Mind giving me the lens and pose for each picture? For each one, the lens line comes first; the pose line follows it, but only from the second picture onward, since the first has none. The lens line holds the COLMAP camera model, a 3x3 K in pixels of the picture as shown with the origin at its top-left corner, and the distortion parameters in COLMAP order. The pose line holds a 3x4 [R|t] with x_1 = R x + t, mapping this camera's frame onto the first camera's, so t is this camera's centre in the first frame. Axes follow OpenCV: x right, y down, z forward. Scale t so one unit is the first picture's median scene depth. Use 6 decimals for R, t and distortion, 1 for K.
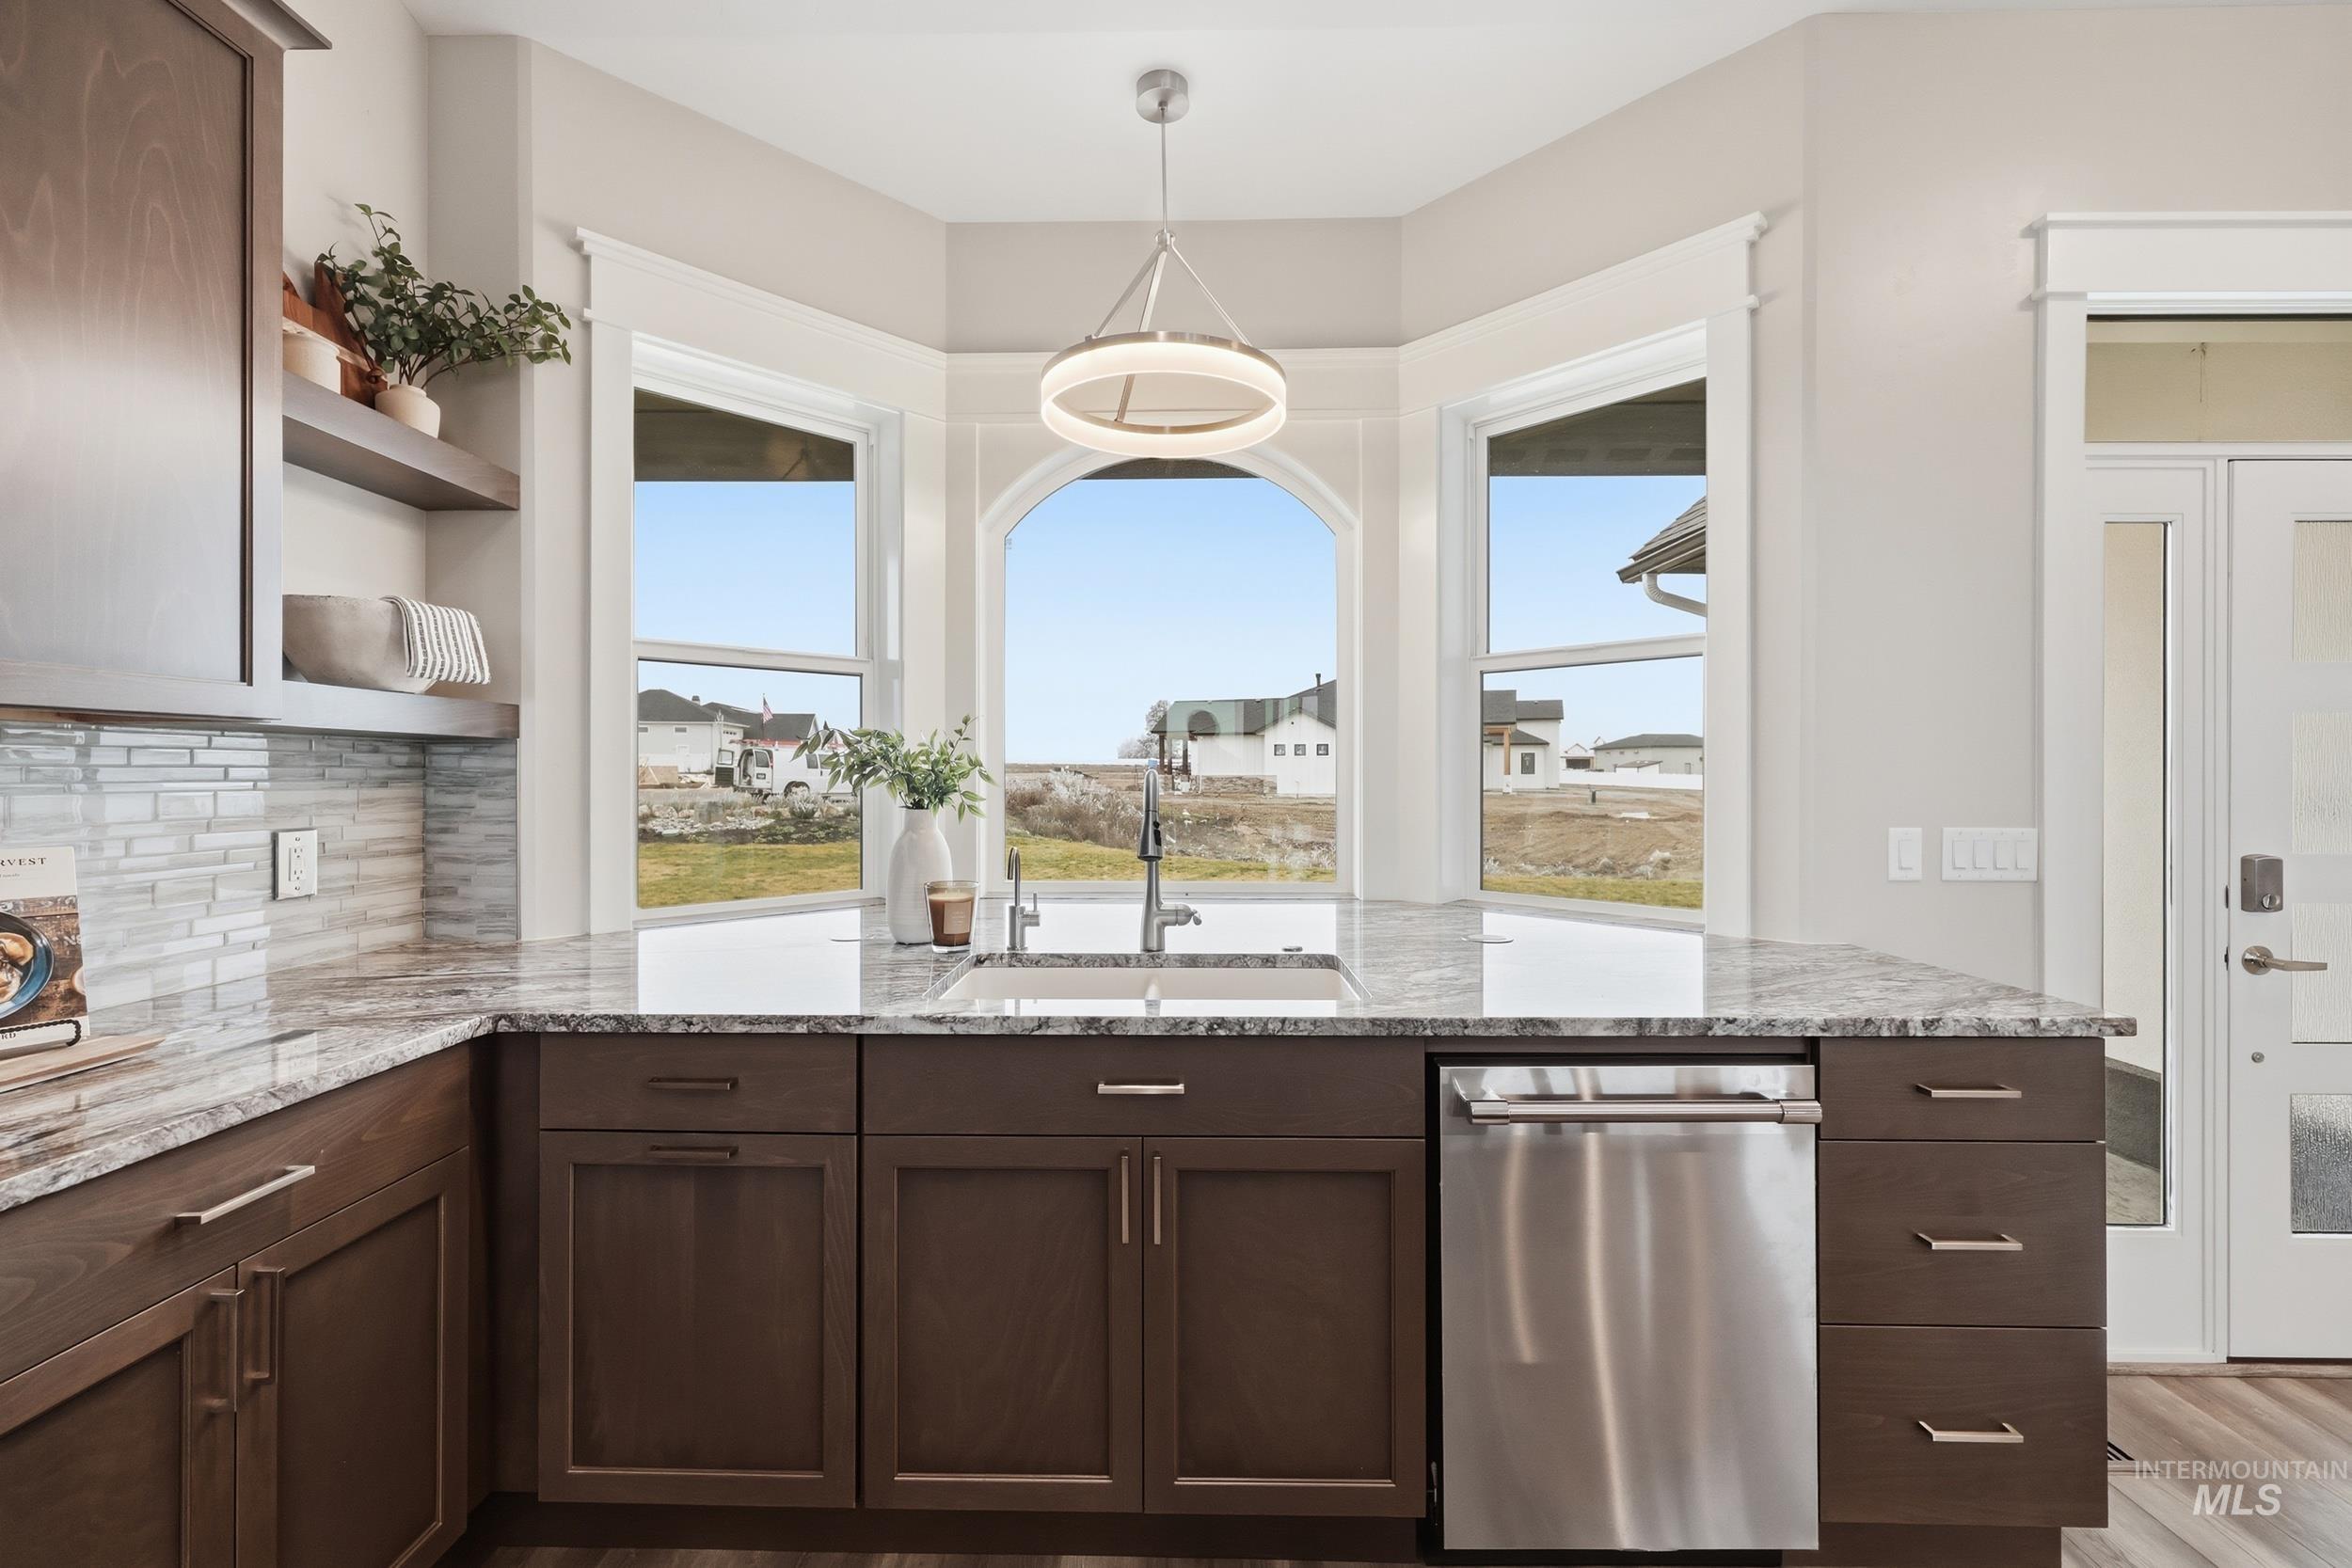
lens RADIAL K [[945.8, 0, 1173.0], [0, 945.8, 777.9], [0, 0, 1]] dist [-0.001073, -0.000119]
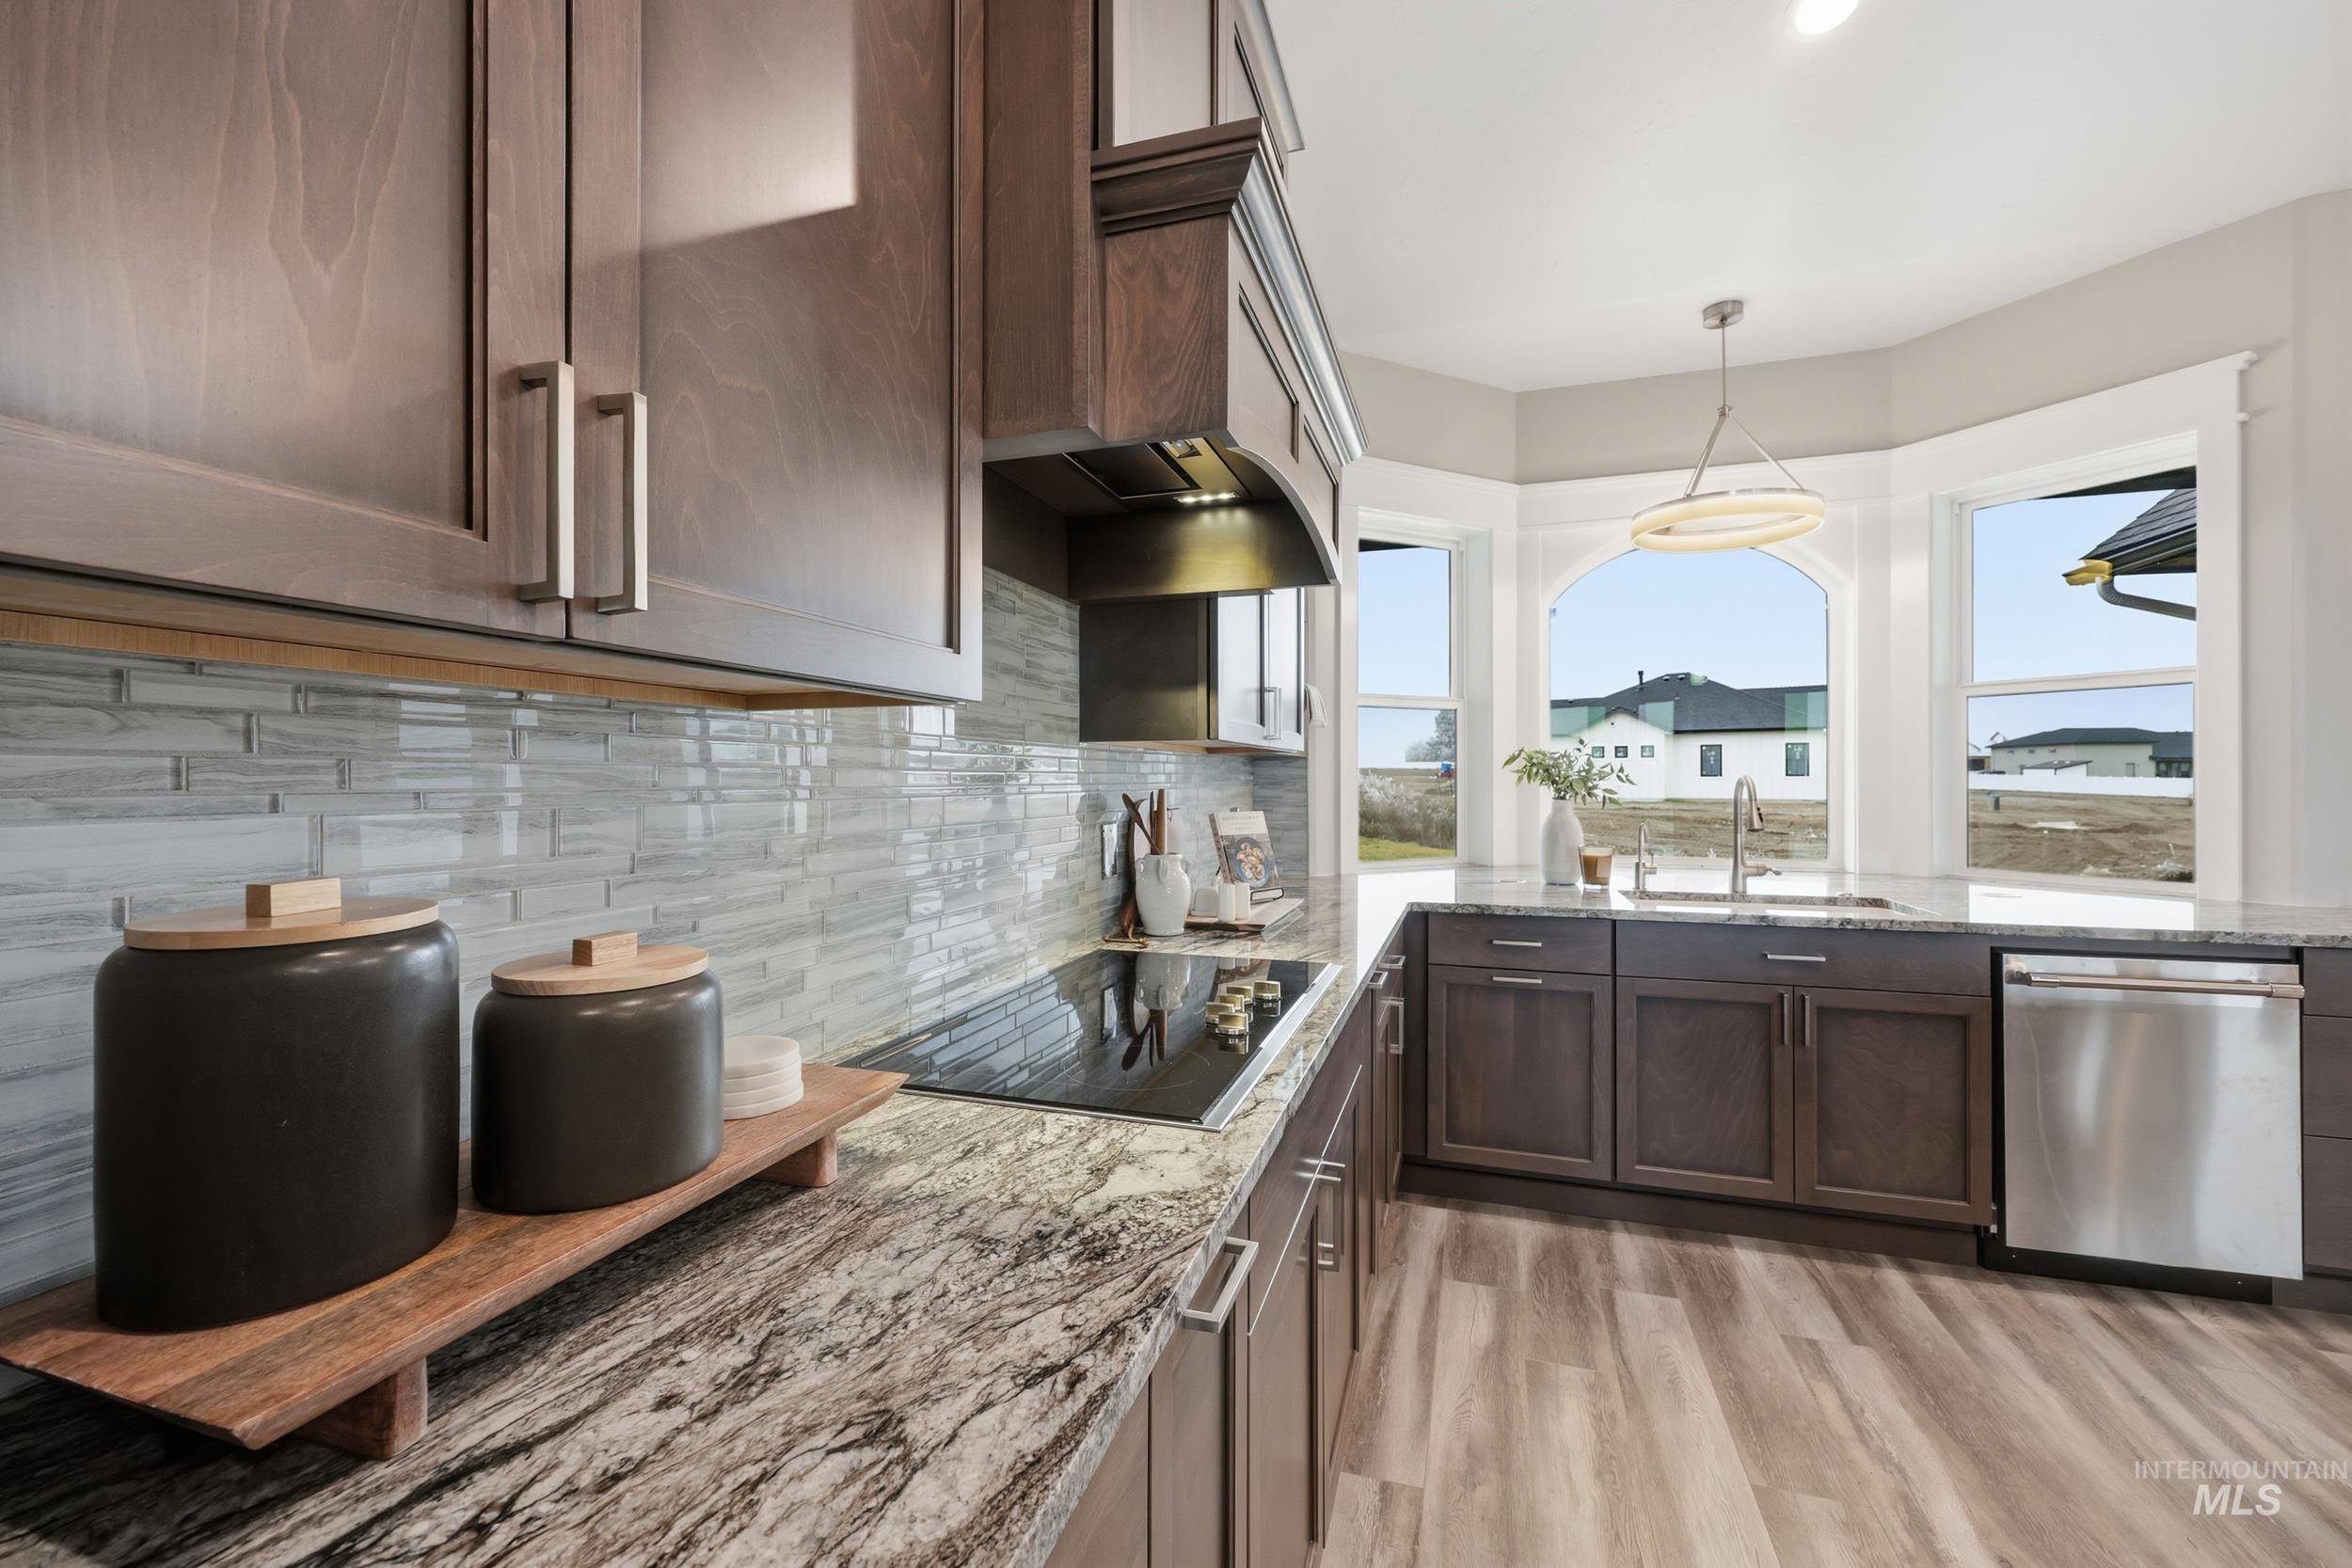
lens RADIAL K [[938.3, 0, 1176.6], [0, 938.3, 779.2], [0, 0, 1]] dist [0.000479, 0.000368]
pose [[0.957107, -0.001028, -0.289733, -0.431200], [0.000297, 0.999997, -0.002565, 0.002750], [0.289735, 0.002369, 0.957104, -0.684028]]
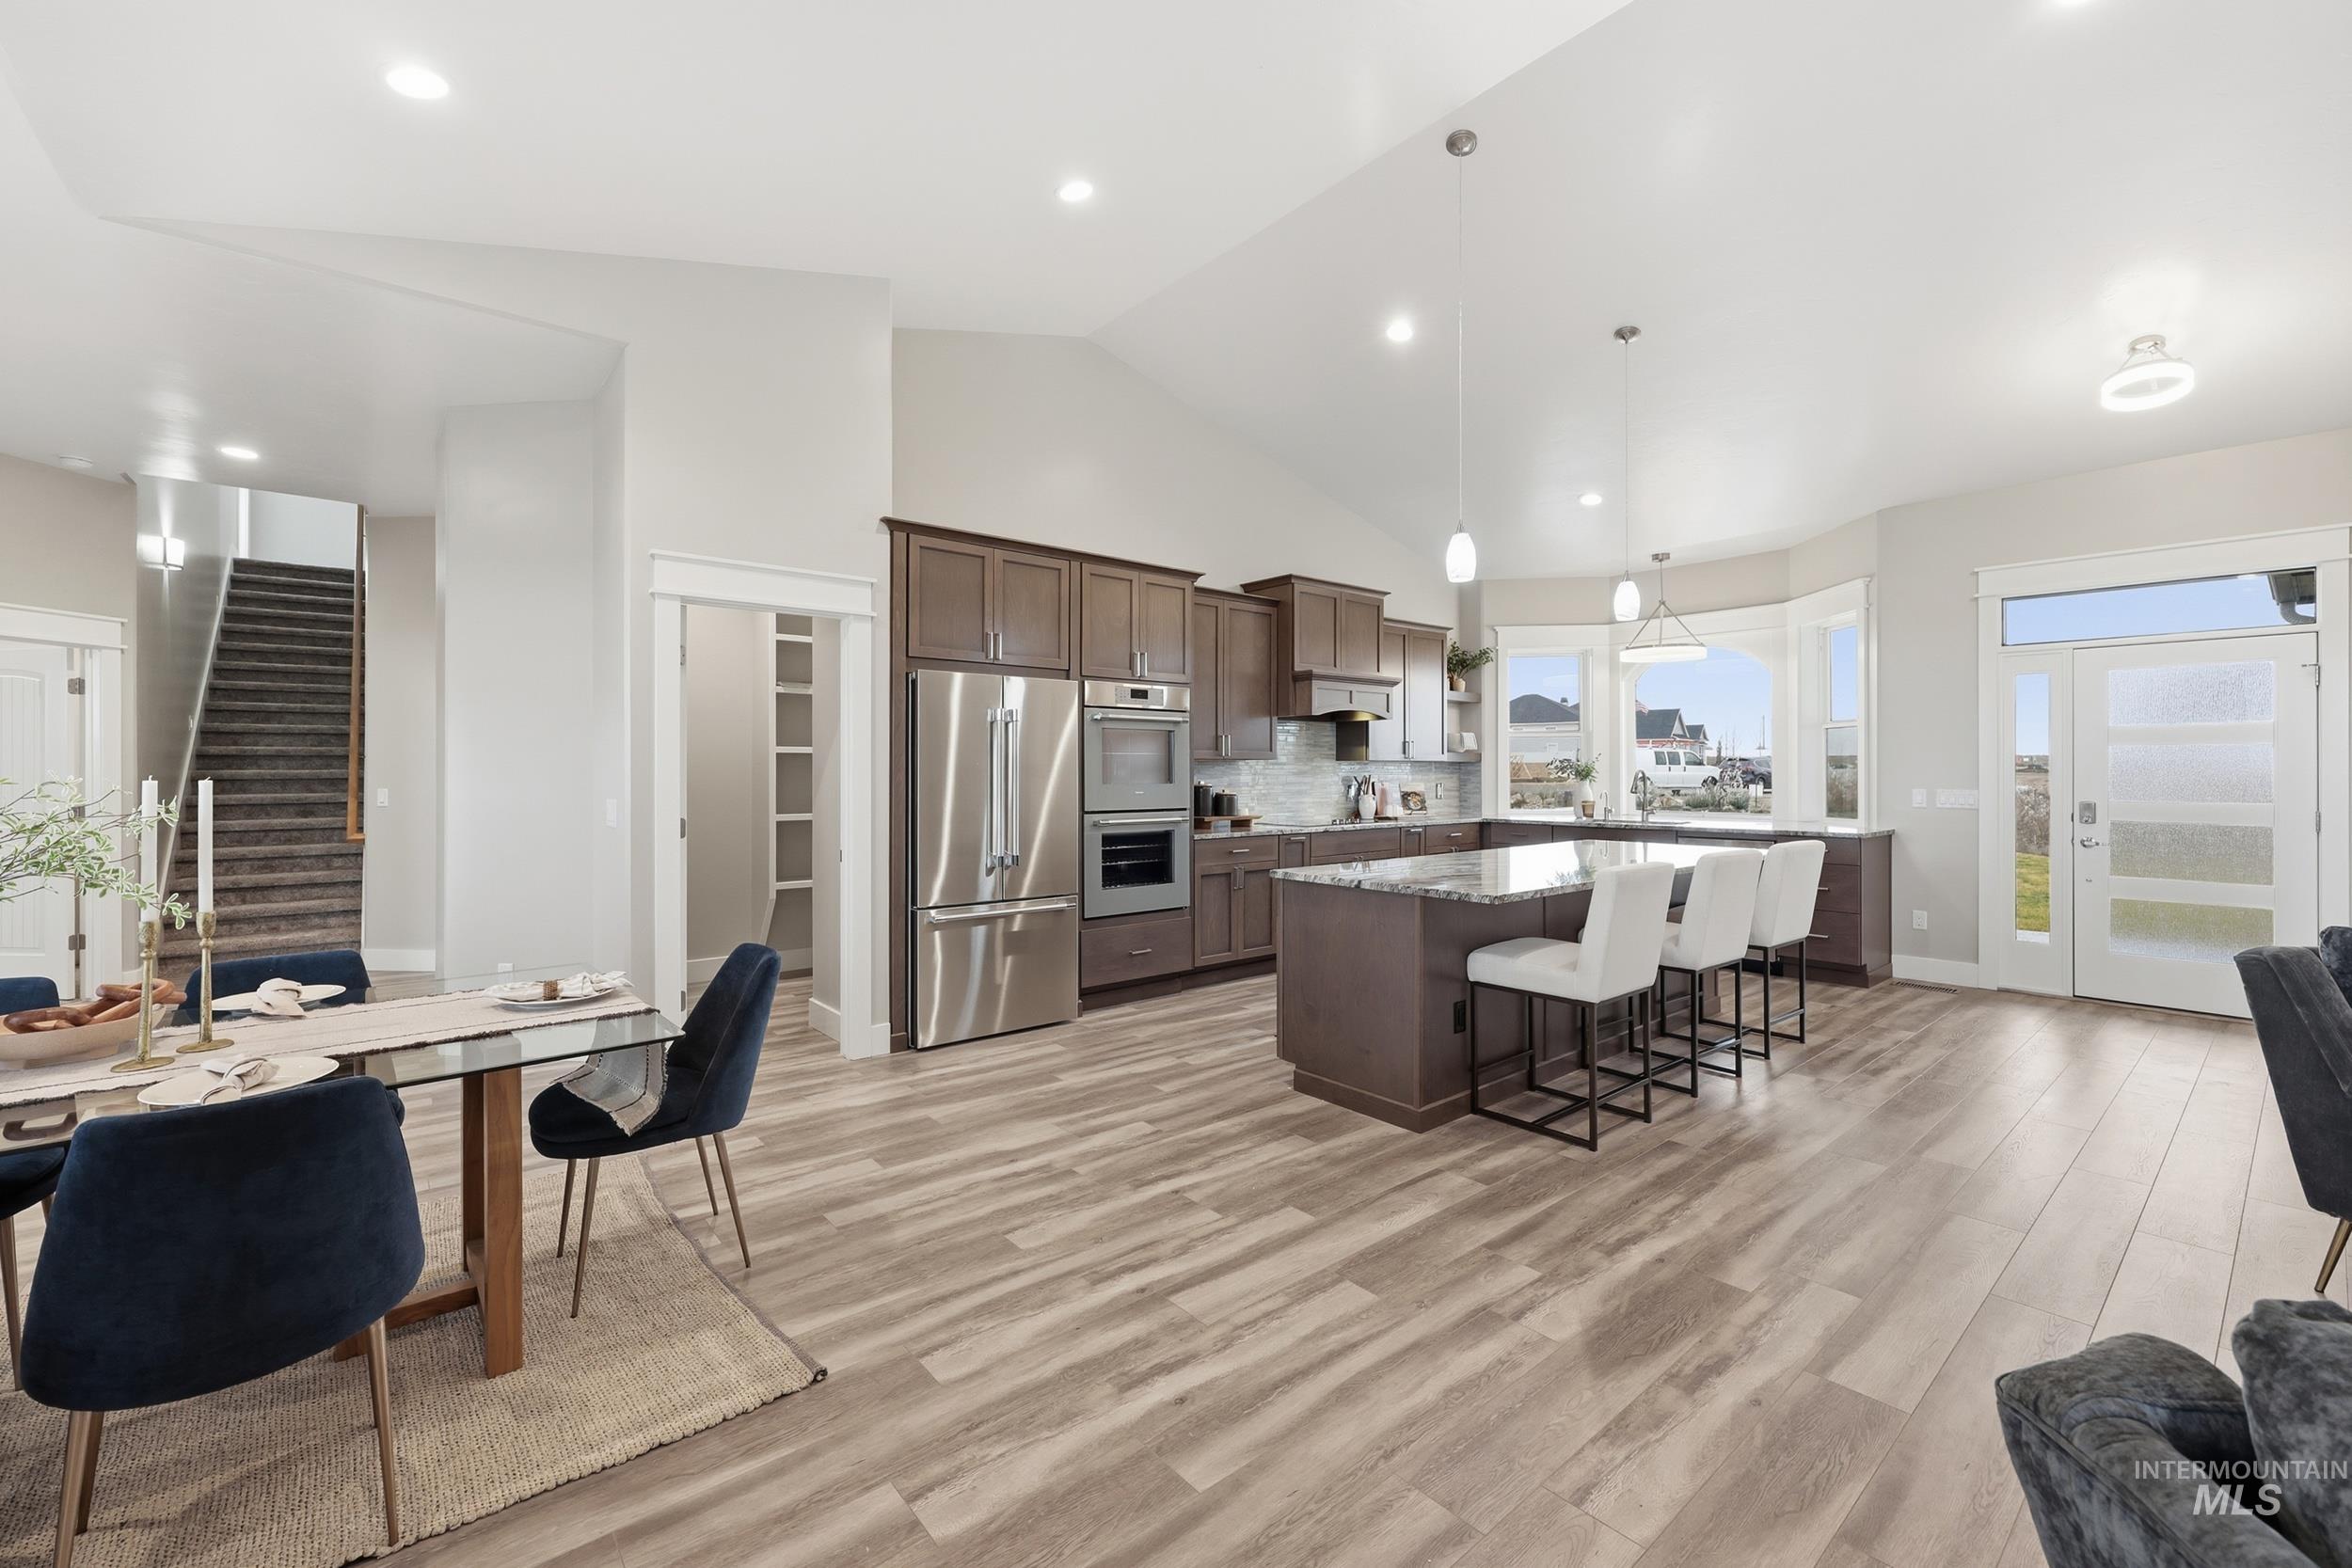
lens RADIAL K [[953.4, 0, 1174.5], [0, 953.4, 779.1], [0, 0, 1]] dist [-0.003150, -0.000527]
pose [[0.653610, 0.004843, -0.756816, 1.448315], [-0.000221, 0.999981, 0.006209, 0.005438], [0.756832, -0.003891, 0.653598, -2.512571]]
